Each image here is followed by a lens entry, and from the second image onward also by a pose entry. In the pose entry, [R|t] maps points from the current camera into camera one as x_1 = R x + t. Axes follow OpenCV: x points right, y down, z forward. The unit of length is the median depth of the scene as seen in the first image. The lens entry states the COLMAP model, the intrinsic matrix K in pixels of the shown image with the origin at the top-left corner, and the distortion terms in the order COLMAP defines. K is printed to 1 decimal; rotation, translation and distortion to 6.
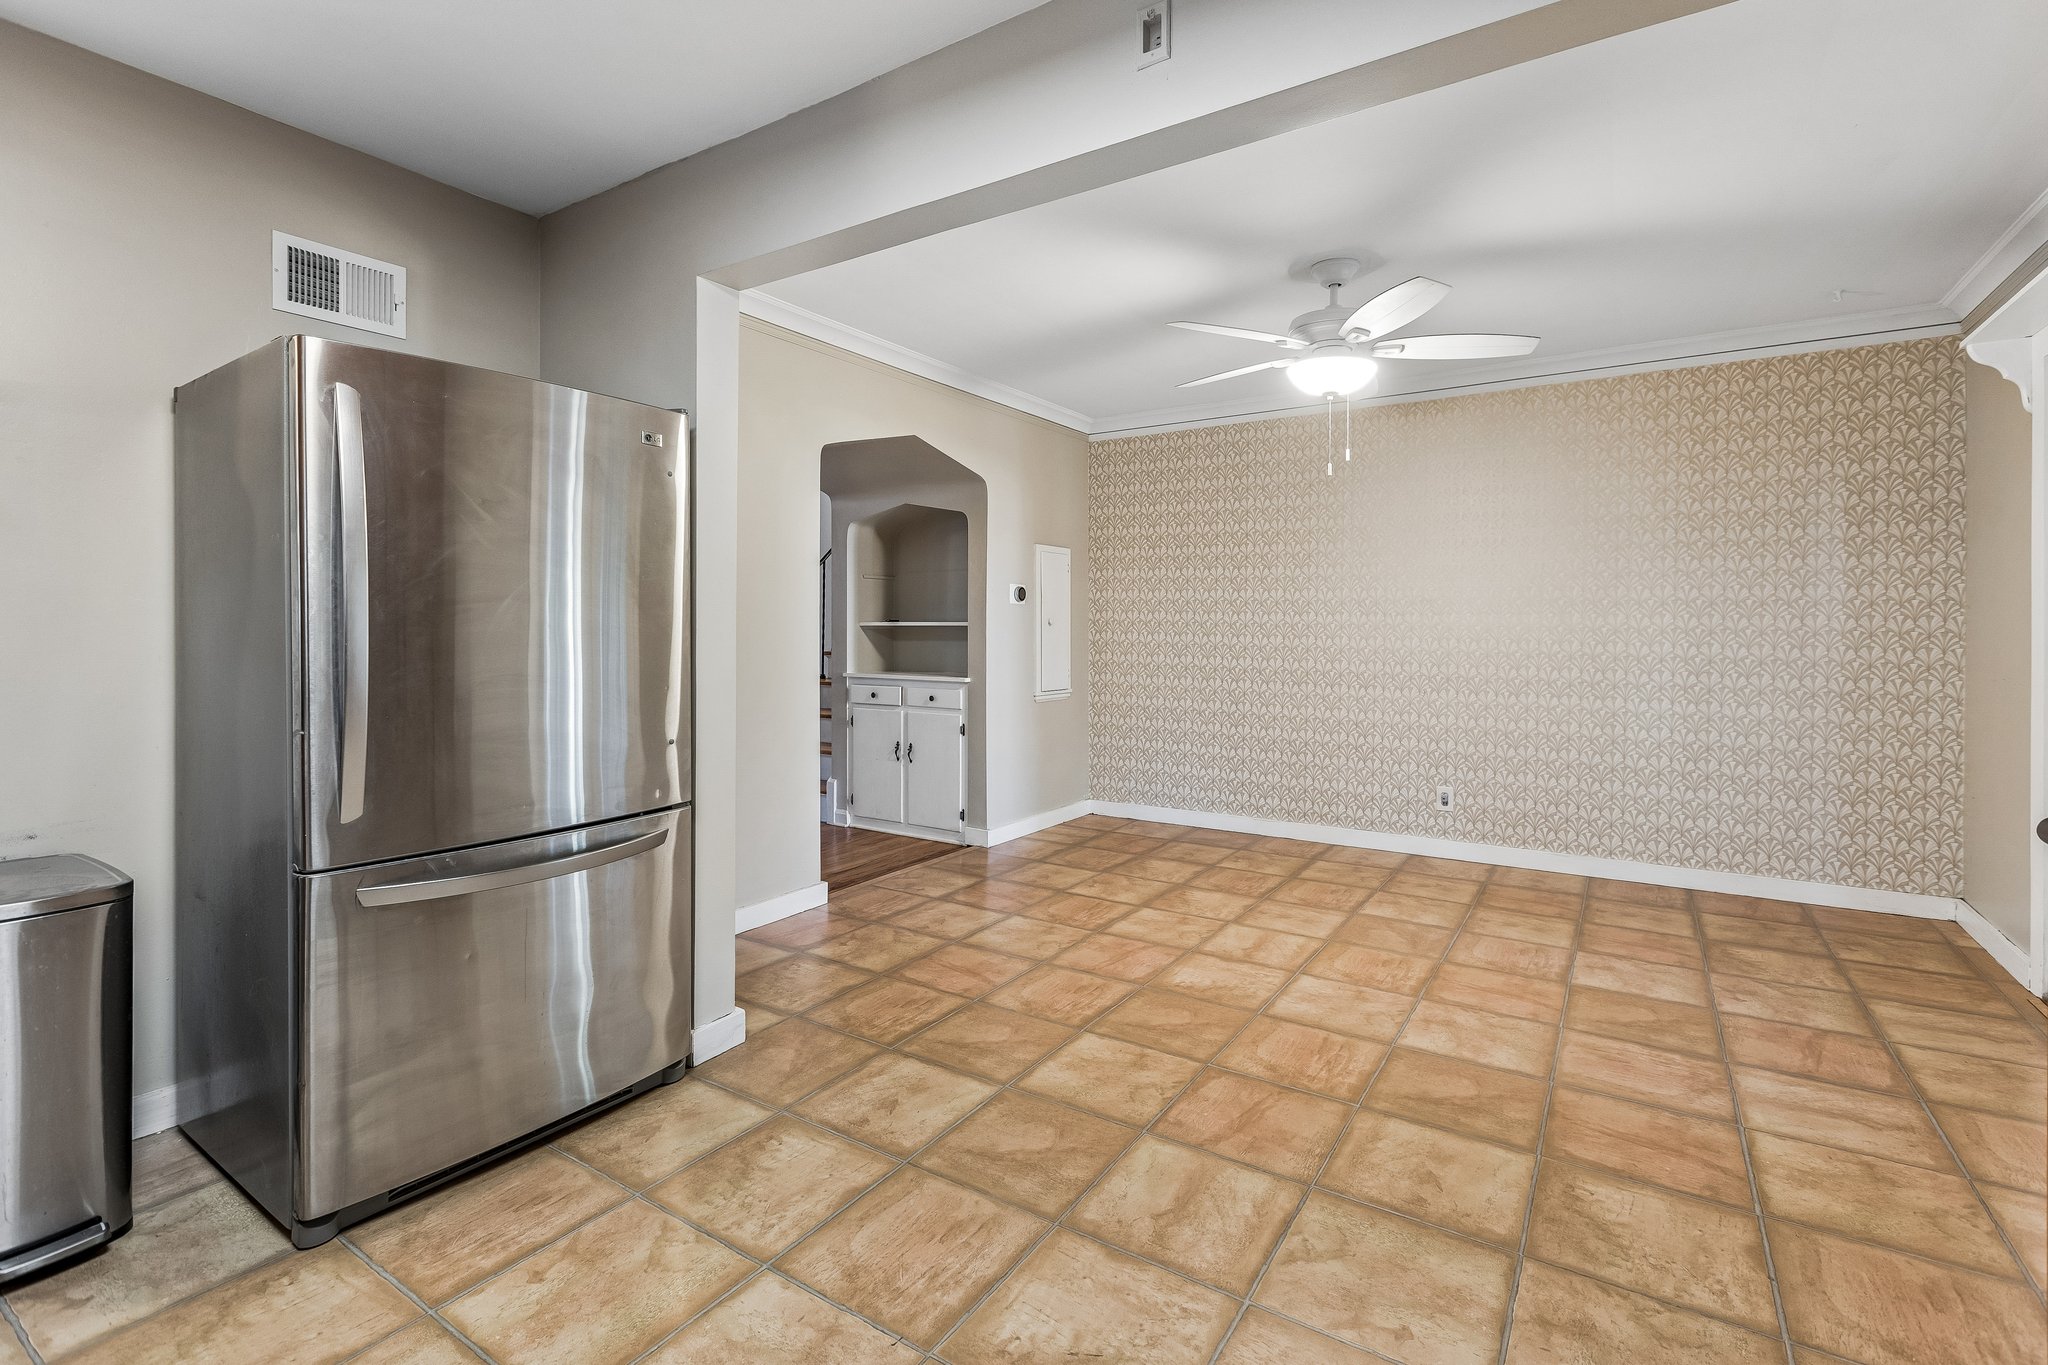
lens RADIAL K [[927.7, 0, 1038.0], [0, 927.7, 634.7], [0, 0, 1]] dist [0.002057, -0.000674]
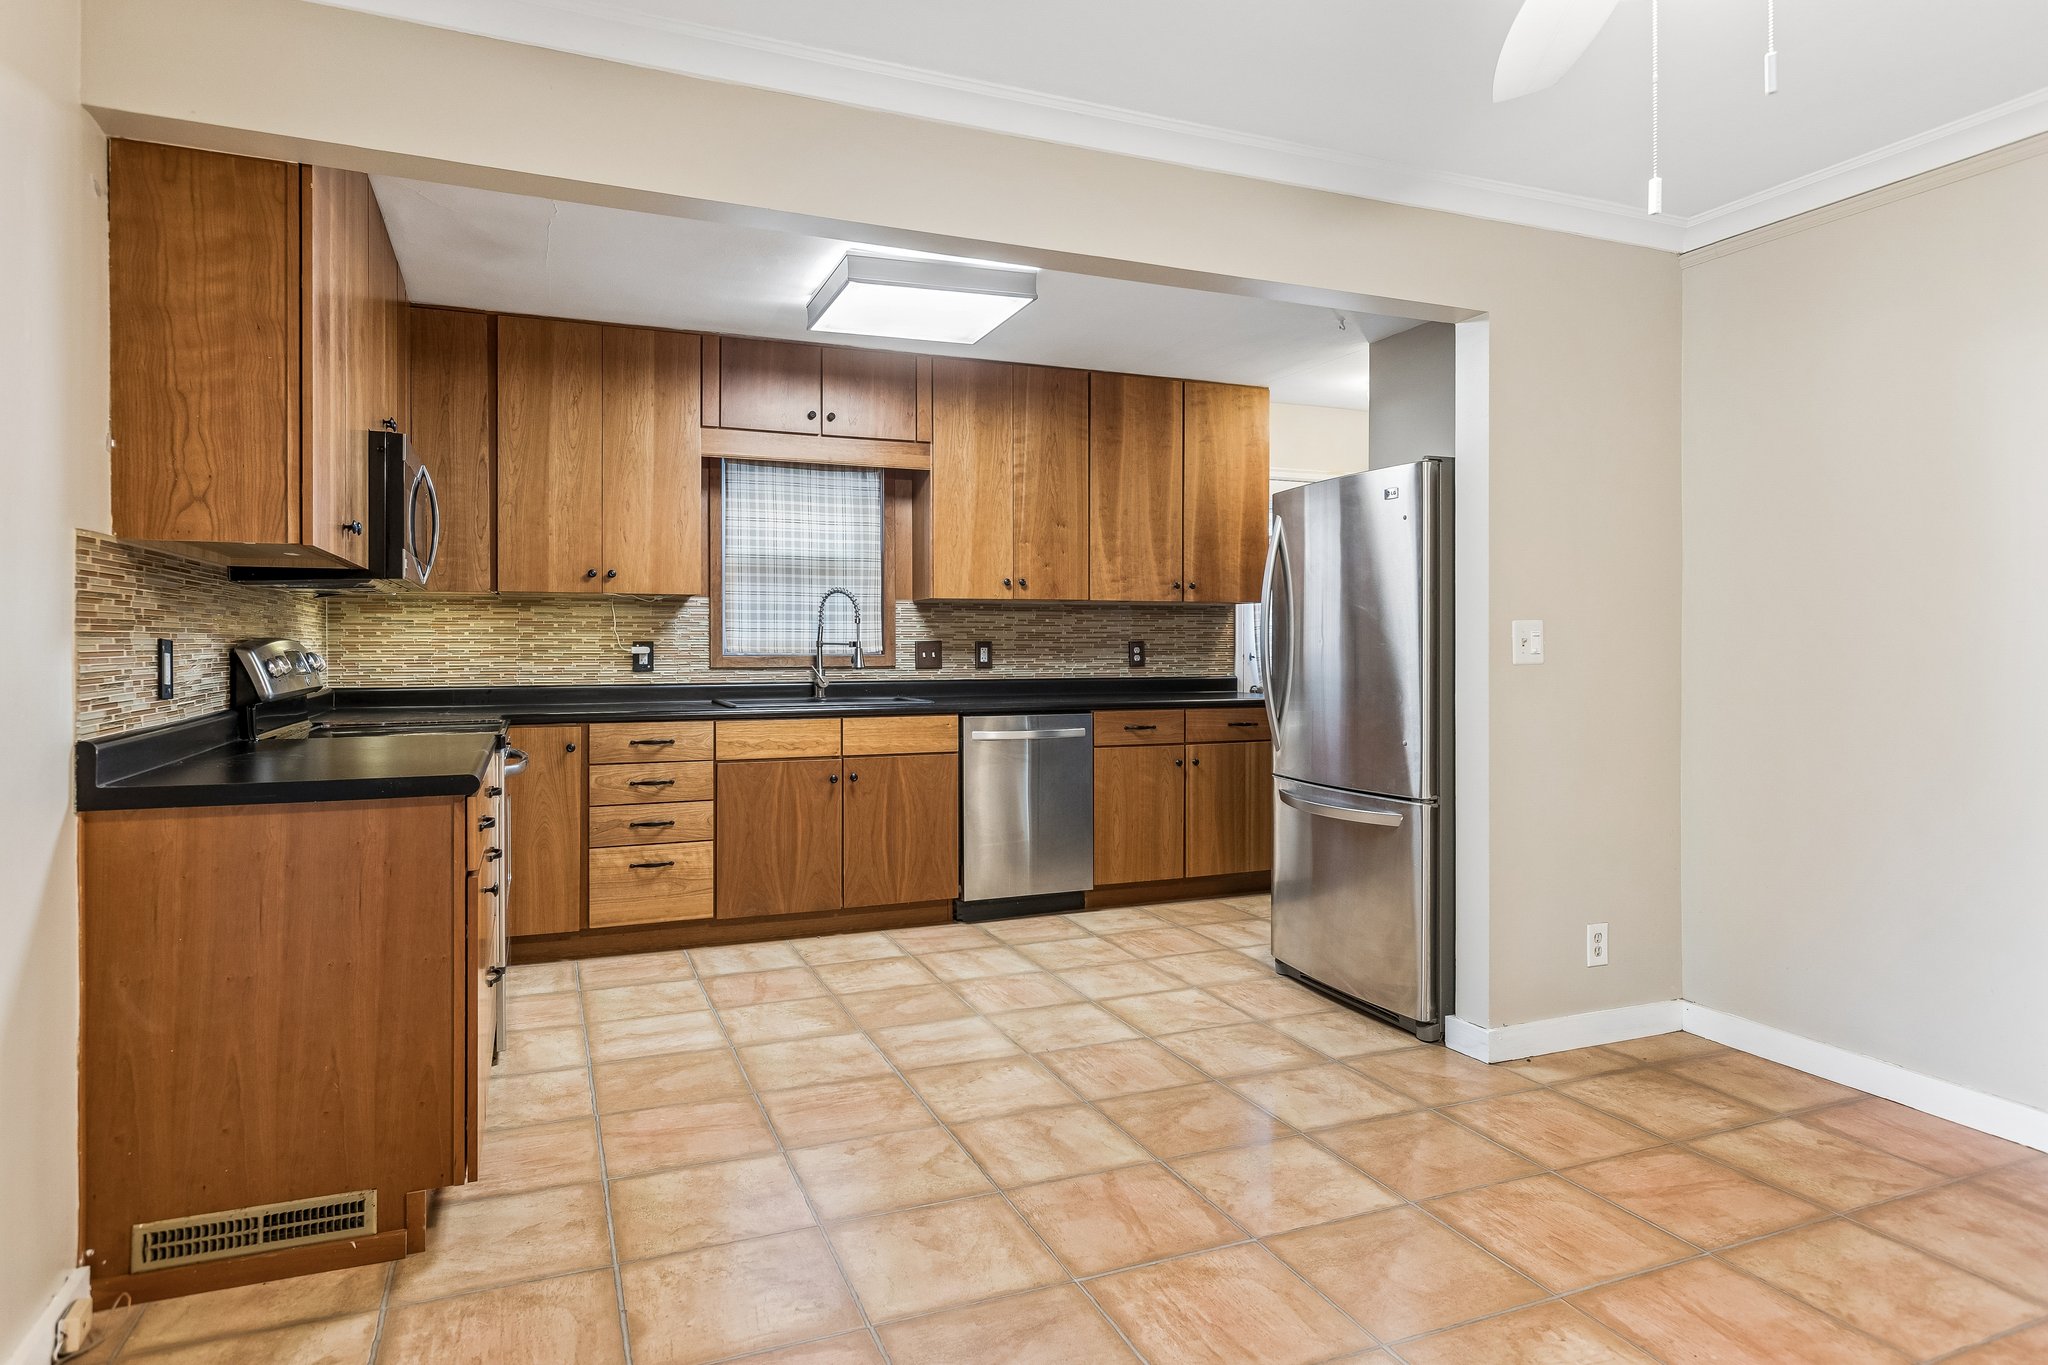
lens RADIAL K [[1185.6, 0, 1030.1], [0, 1185.6, 669.1], [0, 0, 1]] dist [-0.000666, -0.001157]
pose [[-0.570332, 0.014428, -0.821287, 1.233266], [-0.009114, 0.999673, 0.023891, -0.011966], [0.821364, 0.021111, -0.570014, 1.618539]]
